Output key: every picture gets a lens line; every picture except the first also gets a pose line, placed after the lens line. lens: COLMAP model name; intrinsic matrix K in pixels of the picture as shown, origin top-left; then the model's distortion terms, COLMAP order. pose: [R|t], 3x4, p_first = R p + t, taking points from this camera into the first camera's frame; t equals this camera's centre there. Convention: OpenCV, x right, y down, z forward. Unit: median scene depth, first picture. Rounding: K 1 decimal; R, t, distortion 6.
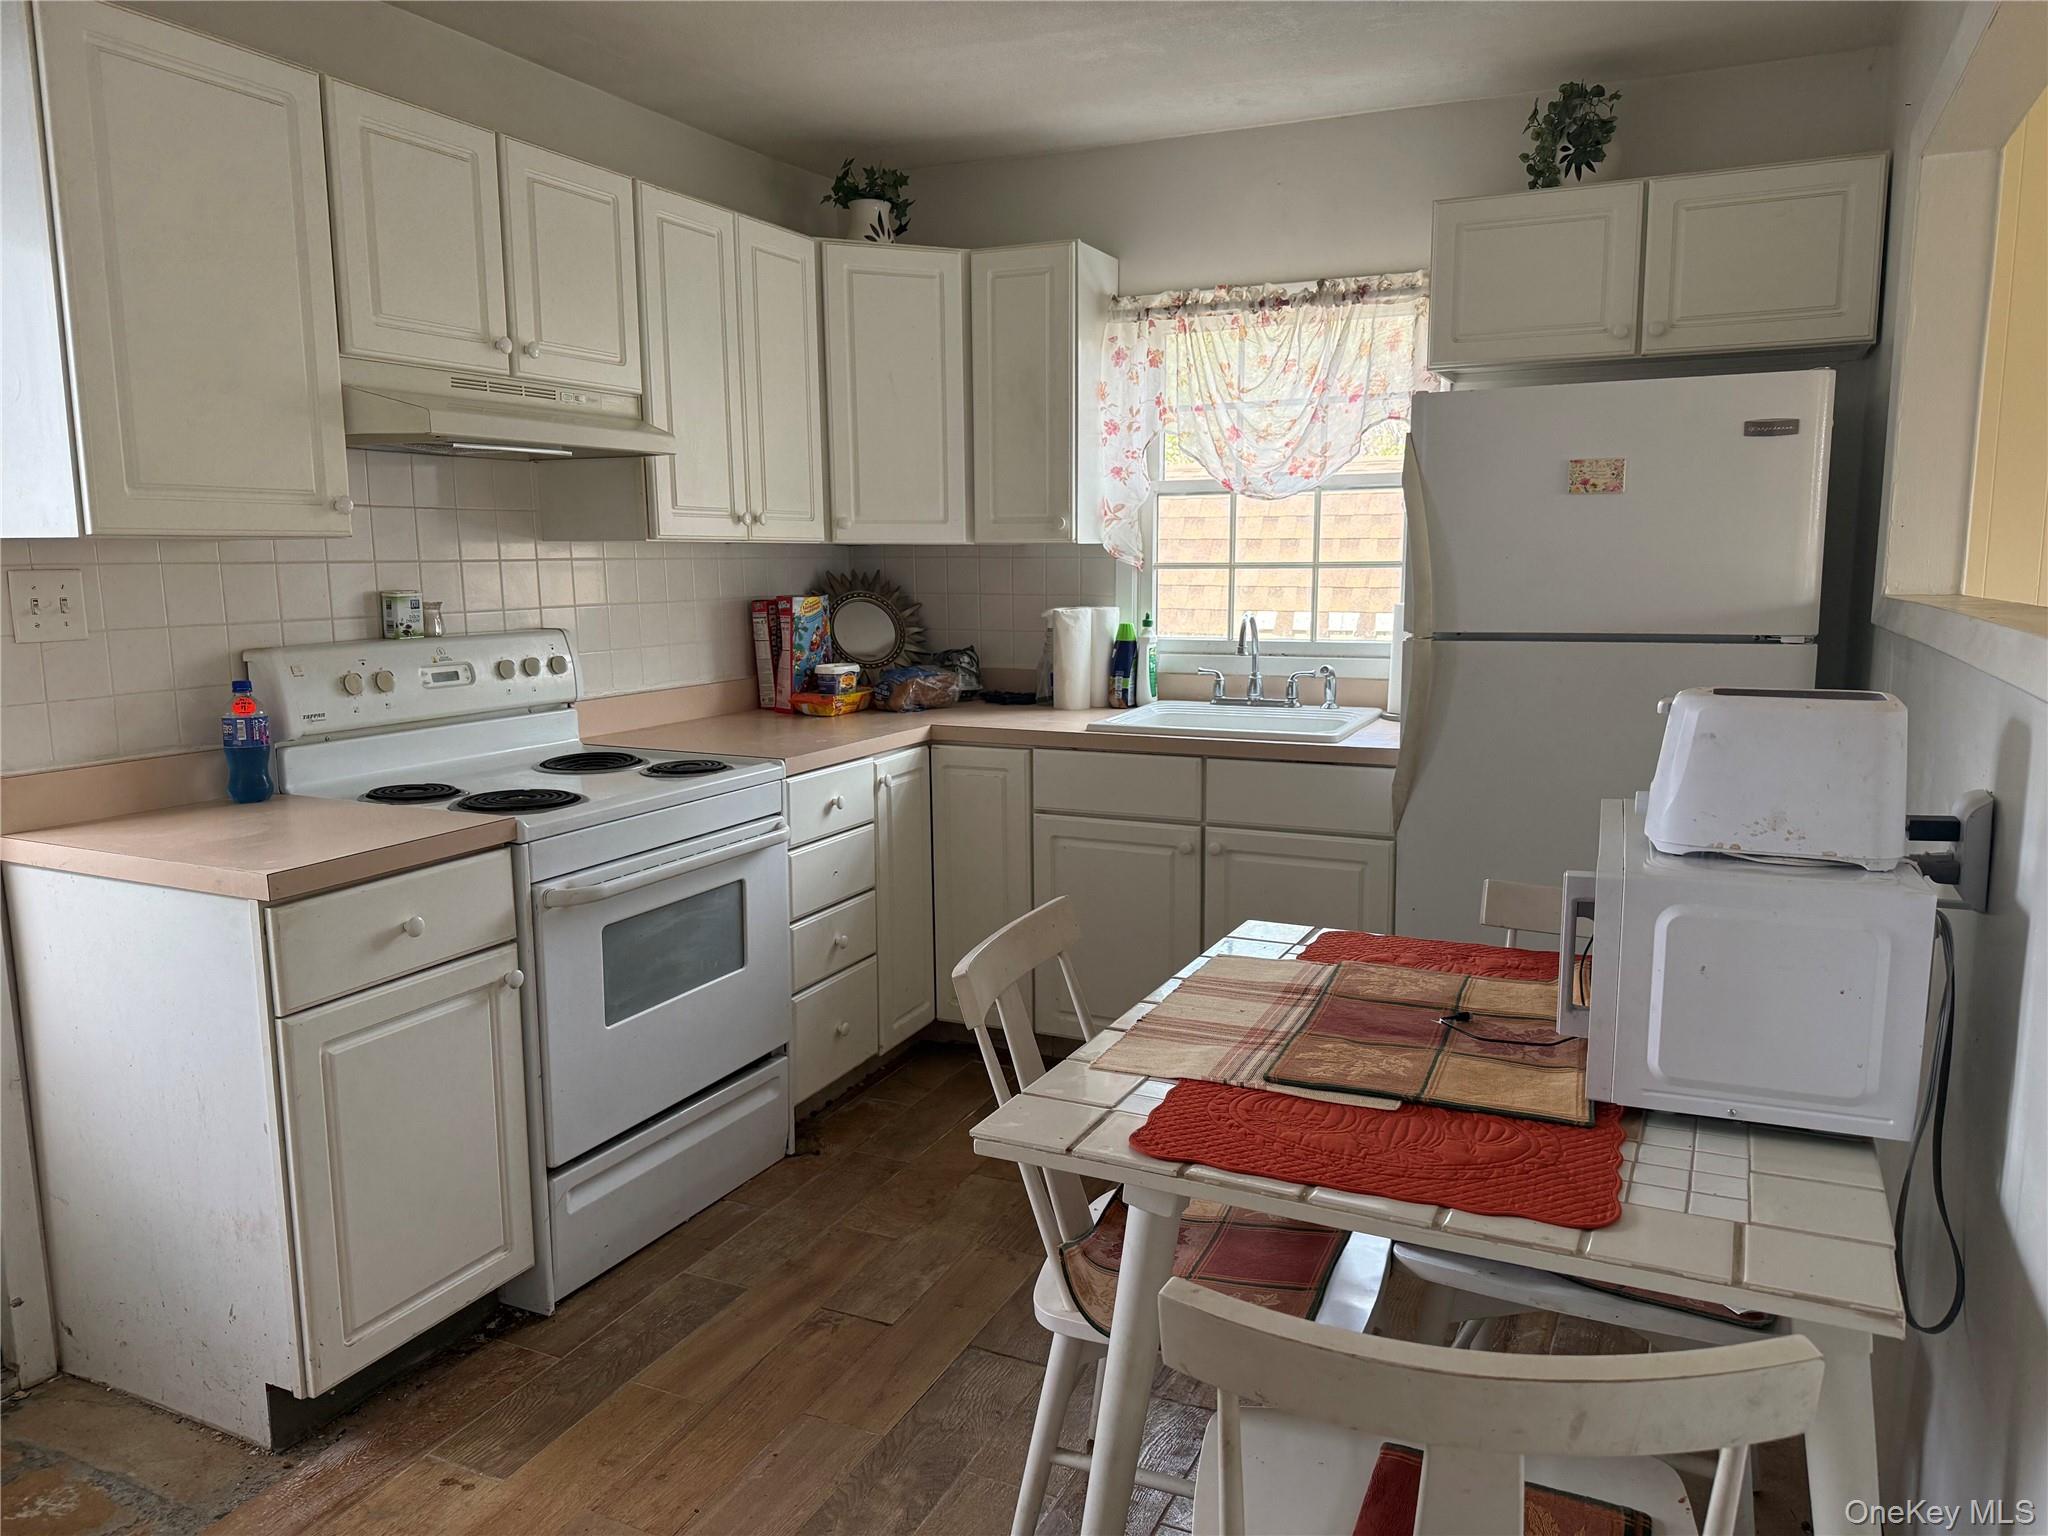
lens RADIAL K [[1442.8, 0, 1024.0], [0, 1442.8, 768.0], [0, 0, 1]] dist [0.073858, -0.164684]
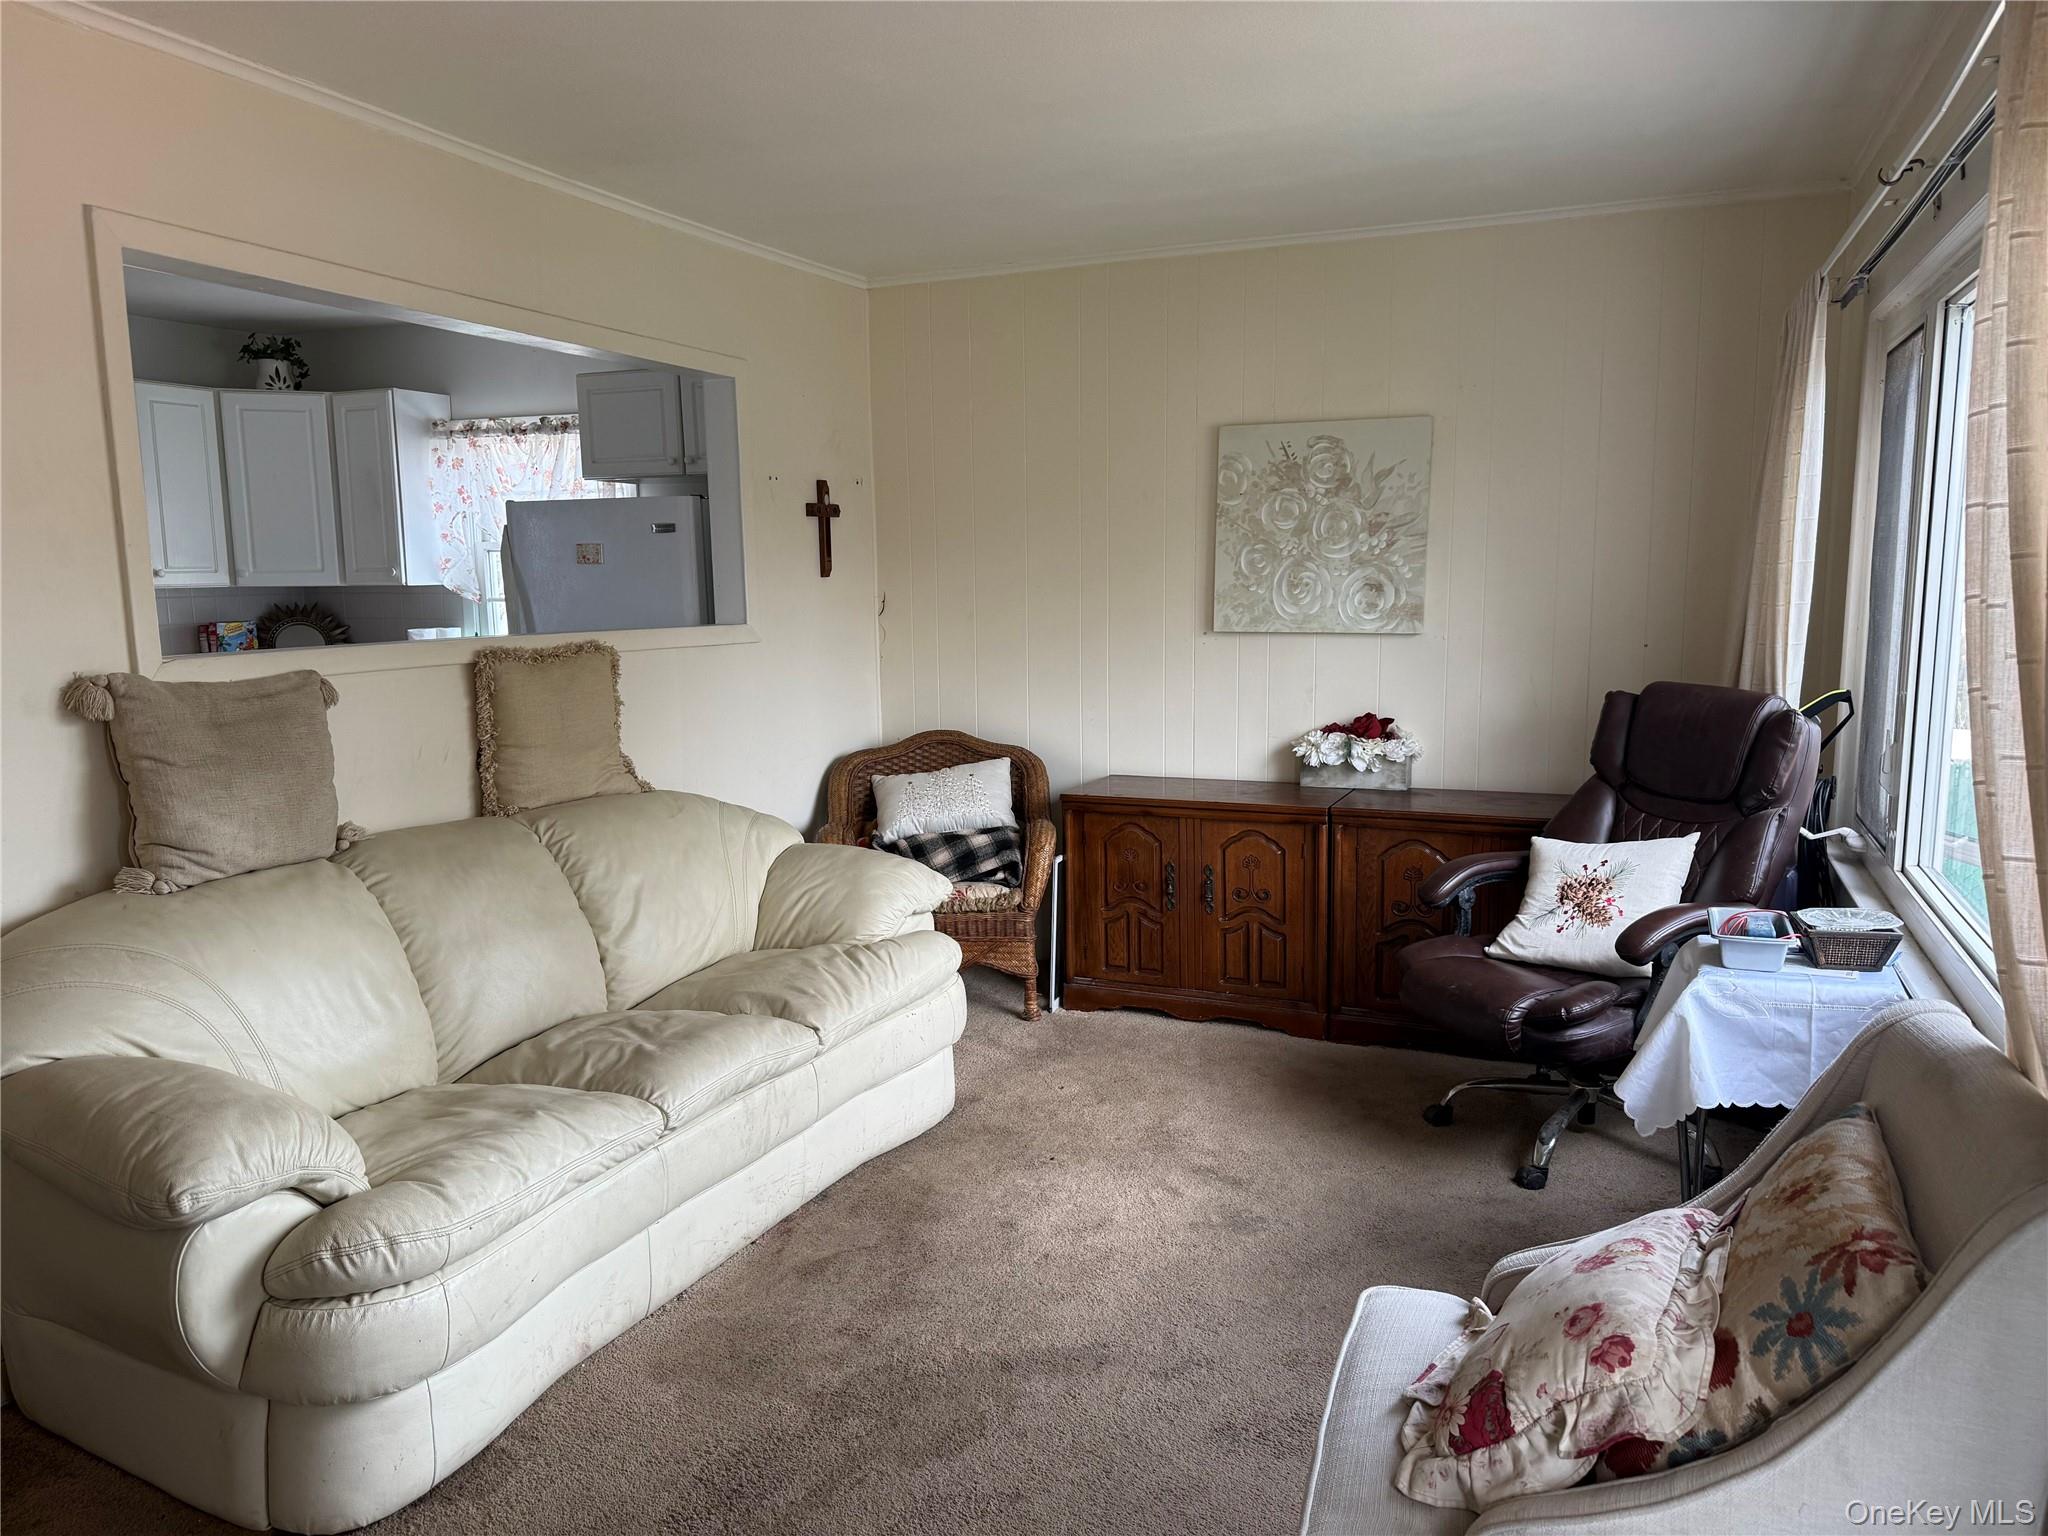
lens RADIAL K [[1442.8, 0, 1024.0], [0, 1442.8, 768.0], [0, 0, 1]] dist [0.073858, -0.164684]
pose [[0.998956, -0.010457, 0.044472, 0.614632], [0.011041, 0.999856, -0.012910, 0.061425], [-0.044330, 0.013387, 0.998927, -0.540642]]
